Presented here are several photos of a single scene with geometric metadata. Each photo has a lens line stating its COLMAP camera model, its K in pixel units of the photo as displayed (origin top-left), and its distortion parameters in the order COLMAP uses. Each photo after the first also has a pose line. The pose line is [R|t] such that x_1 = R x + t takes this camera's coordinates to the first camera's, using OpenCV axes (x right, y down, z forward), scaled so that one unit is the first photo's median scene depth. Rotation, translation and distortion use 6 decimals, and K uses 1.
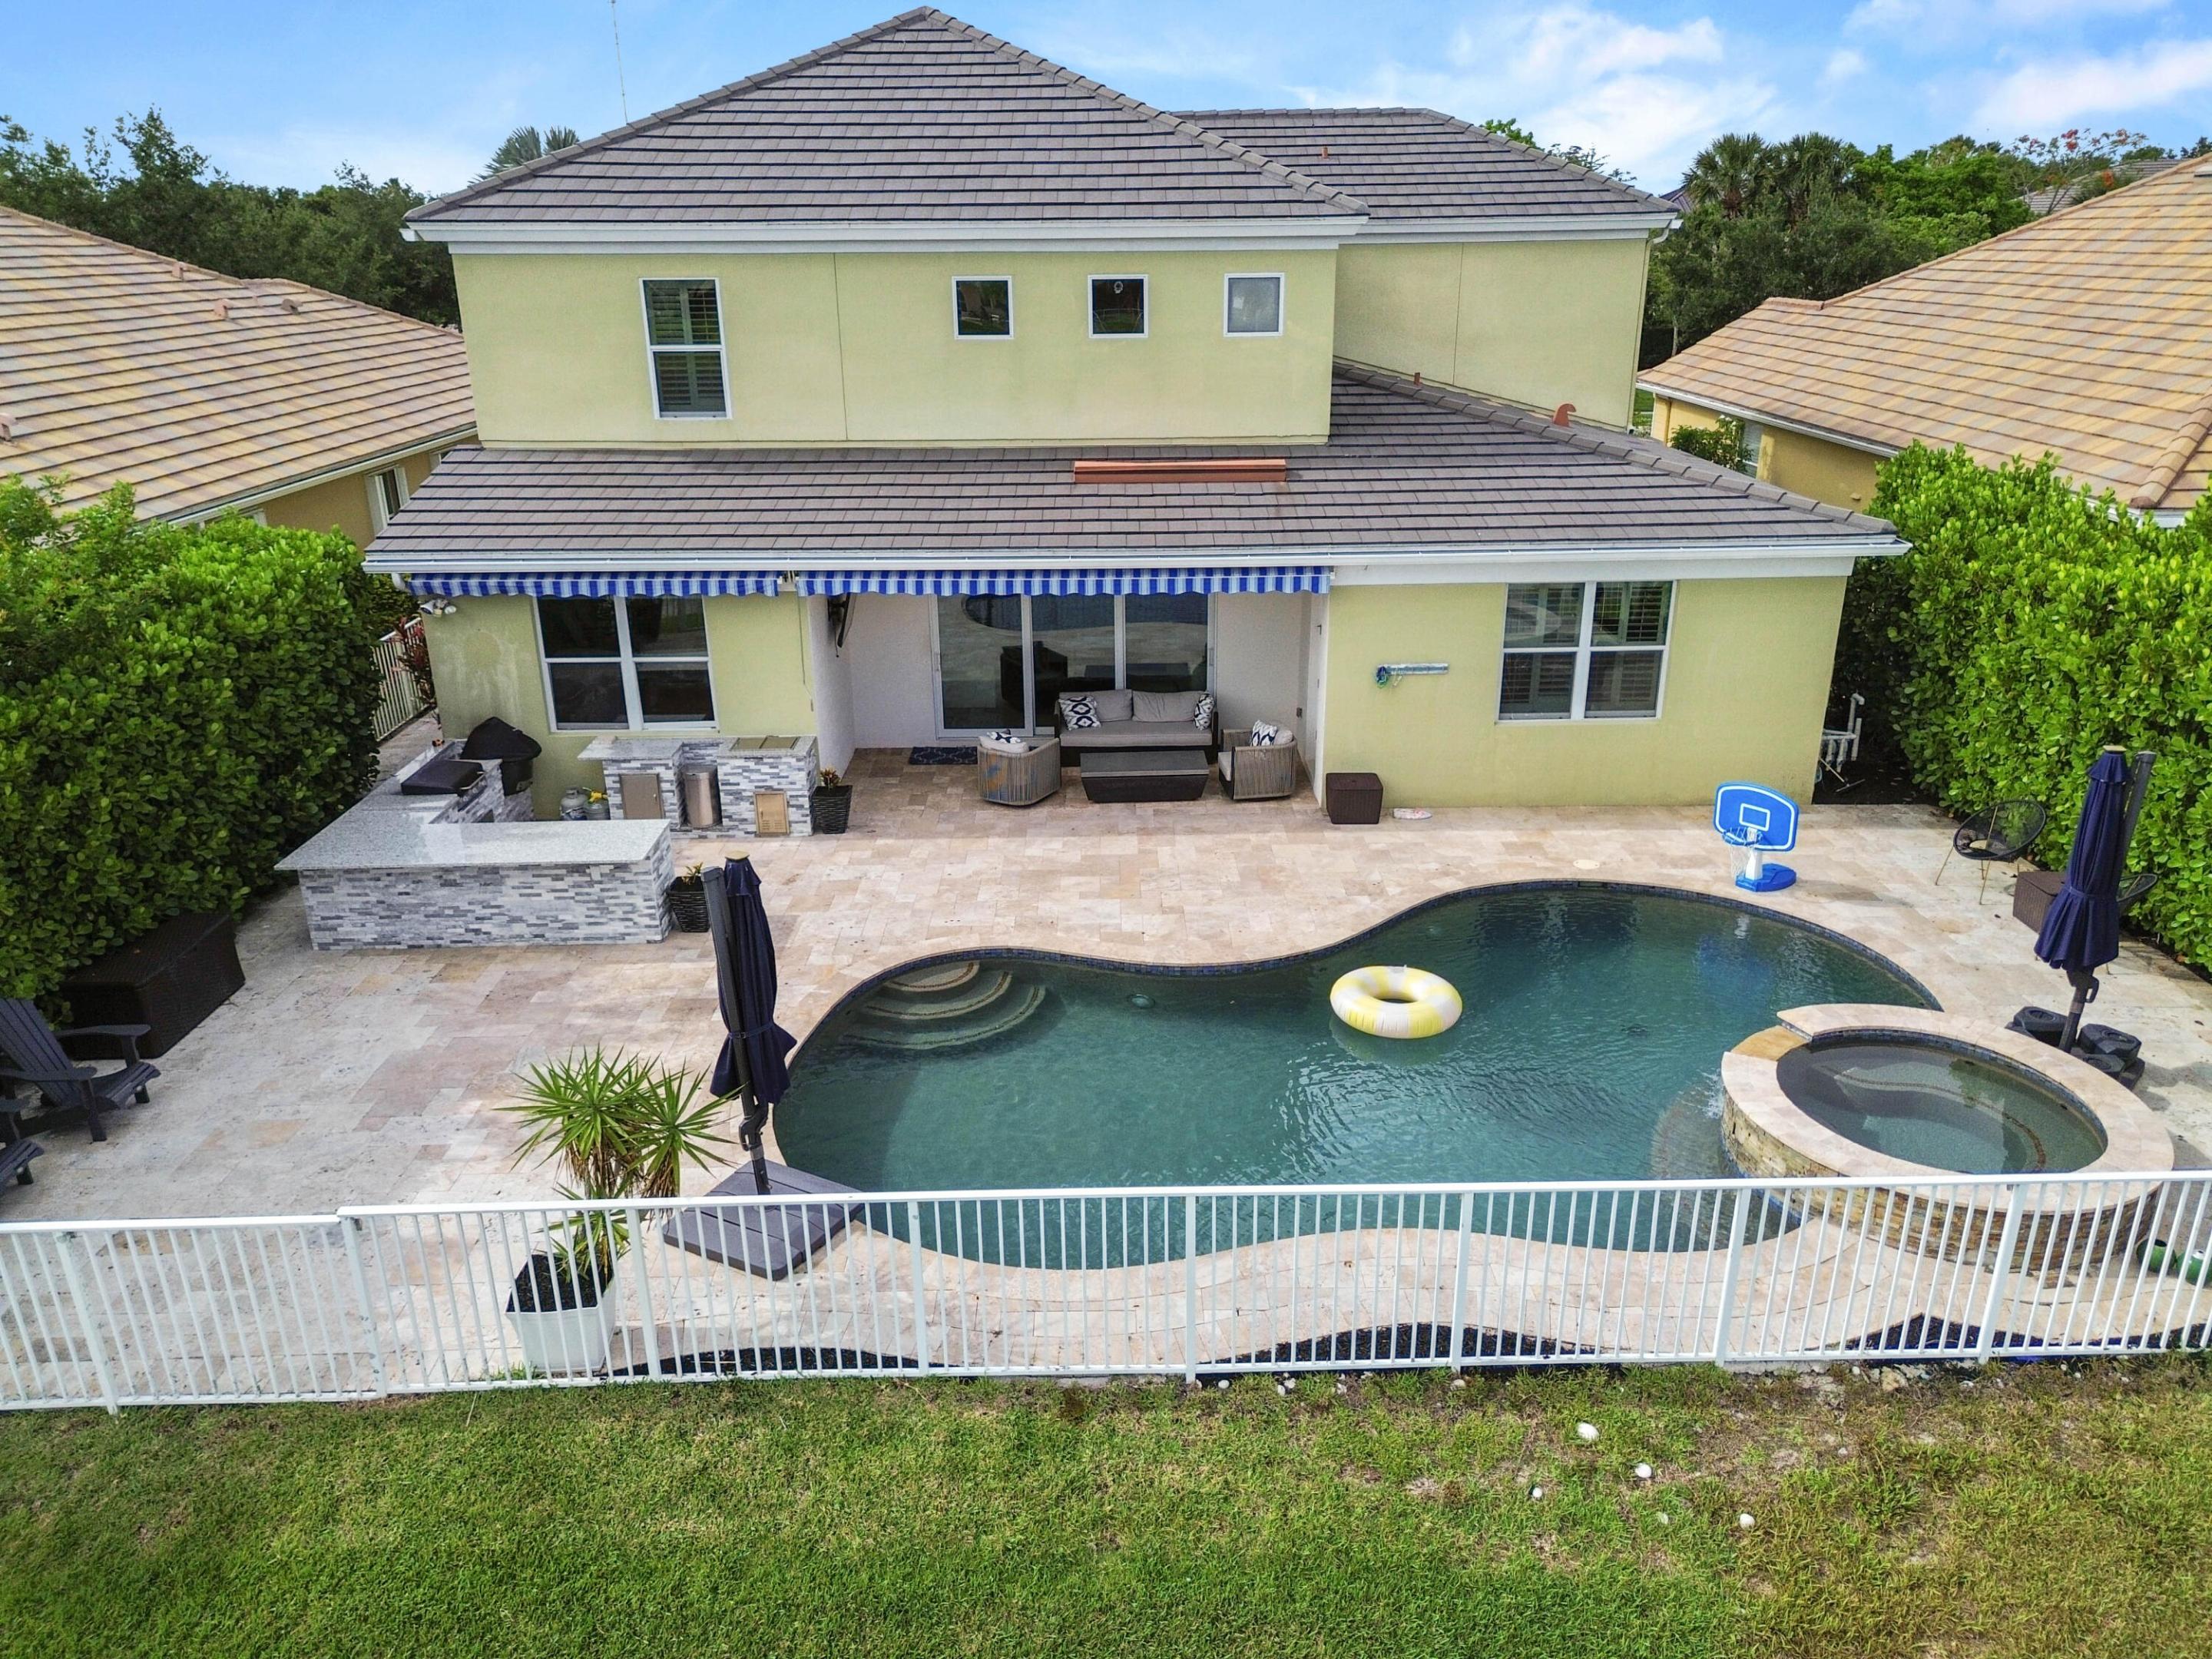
lens RADIAL K [[1601.4, 0, 1106.4], [0, 1601.4, 935.1], [0, 0, 1]] dist [0.009539, 0.000789]
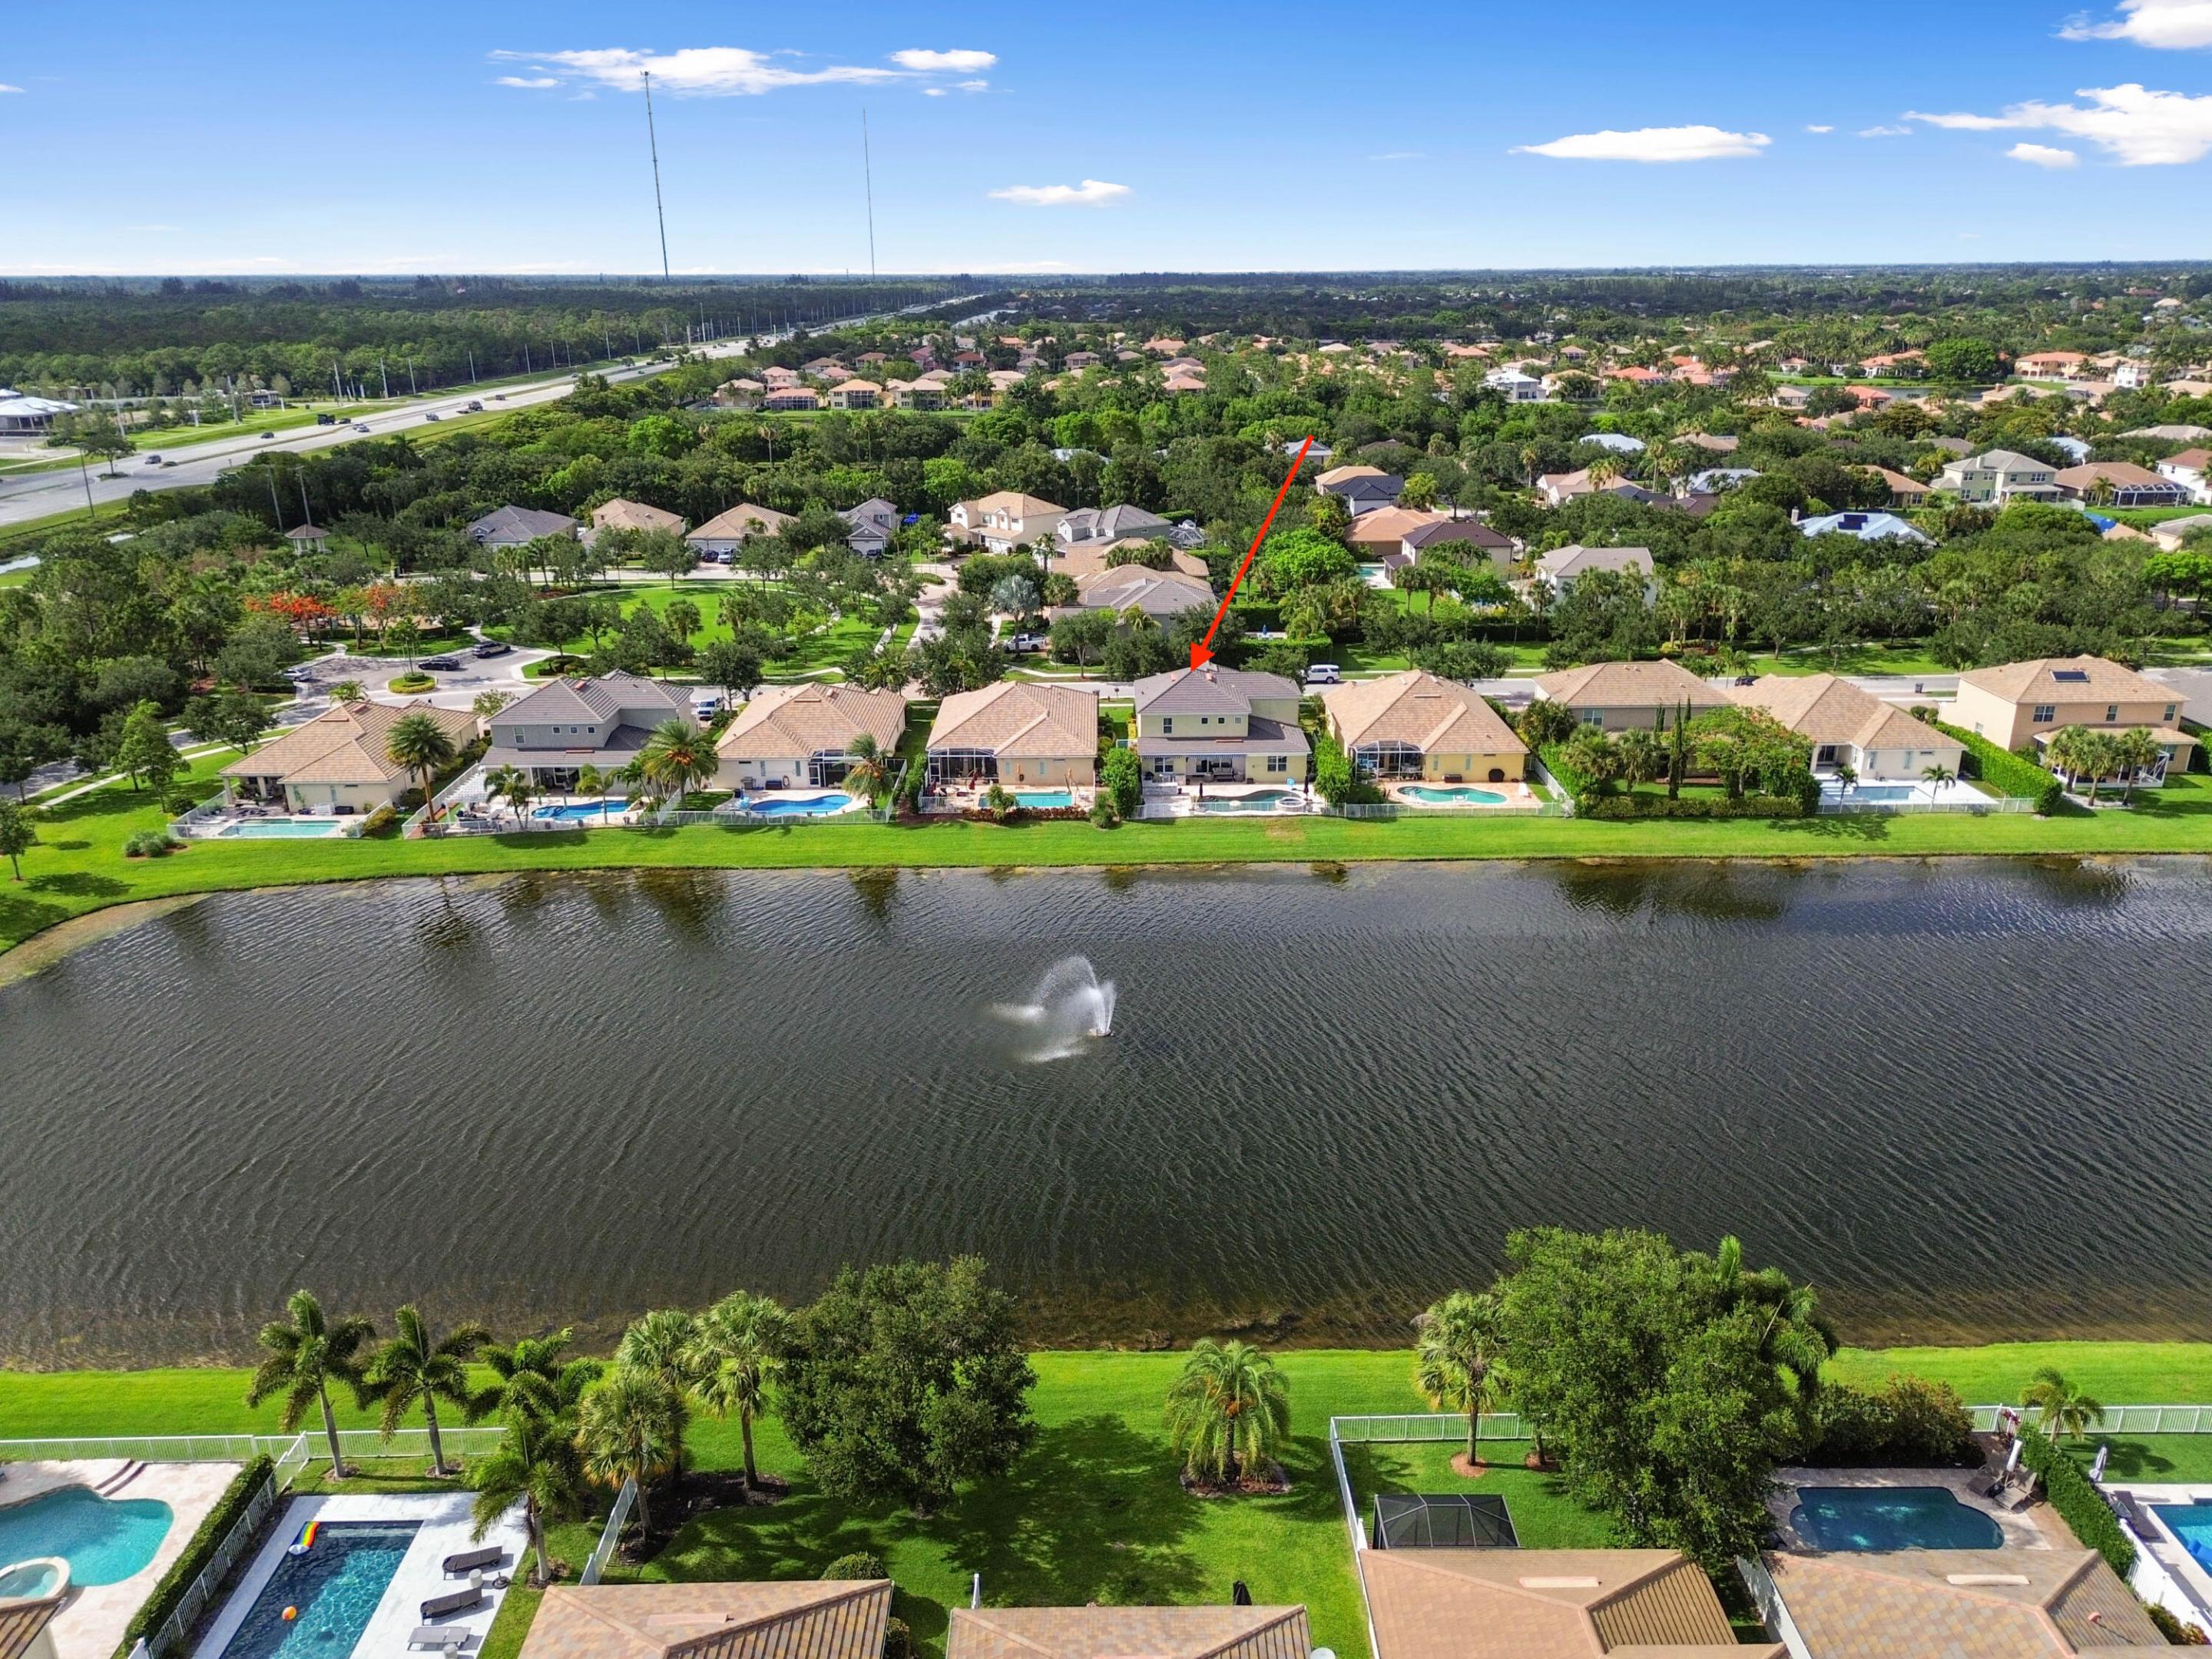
lens RADIAL K [[1580.4, 0, 1106.0], [0, 1580.4, 829.5], [0, 0, 1]] dist [0.023570, -0.000045]
pose [[0.999985, 0.005357, -0.001413, -0.591597], [-0.005454, 0.996656, -0.081529, 0.851628], [0.000972, 0.081535, 0.996670, -7.285151]]
